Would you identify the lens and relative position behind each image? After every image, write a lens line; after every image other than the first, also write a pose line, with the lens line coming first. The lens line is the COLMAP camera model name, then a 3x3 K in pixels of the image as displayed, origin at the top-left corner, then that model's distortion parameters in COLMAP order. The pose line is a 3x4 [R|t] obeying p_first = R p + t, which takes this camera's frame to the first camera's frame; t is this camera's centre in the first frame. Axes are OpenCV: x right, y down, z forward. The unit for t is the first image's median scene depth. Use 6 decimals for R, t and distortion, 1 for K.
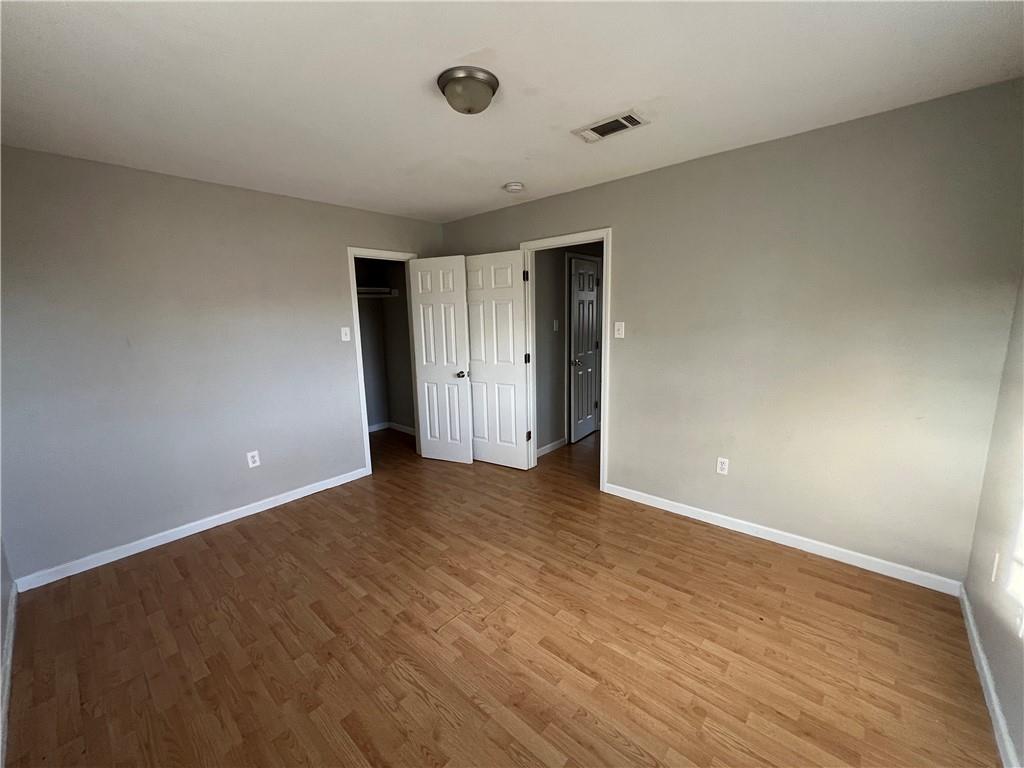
lens RADIAL K [[408.6, 0, 511.4], [0, 408.6, 381.5], [0, 0, 1]] dist [-0.002058, -0.000279]
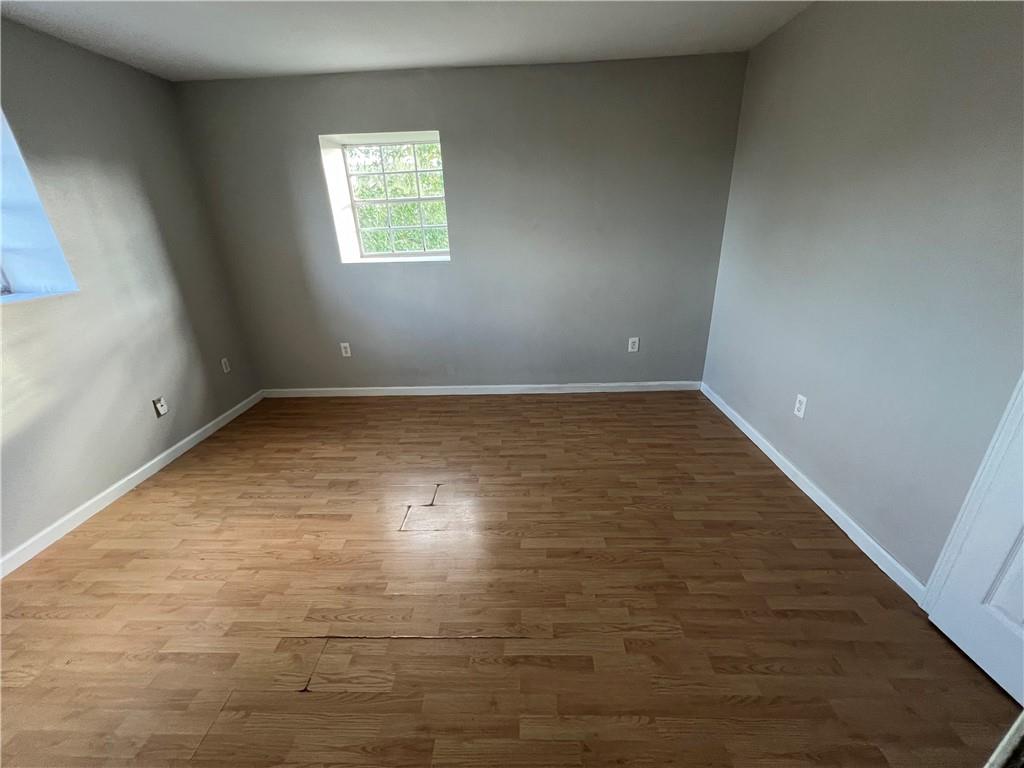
lens RADIAL K [[407.4, 0, 511.8], [0, 407.4, 408.3], [0, 0, 1]] dist [-0.001749, -0.000161]
pose [[-0.774406, 0.312334, -0.550221, 0.242500], [-0.054116, 0.833769, 0.549456, -0.264932], [0.630371, 0.455277, -0.628773, 1.757795]]
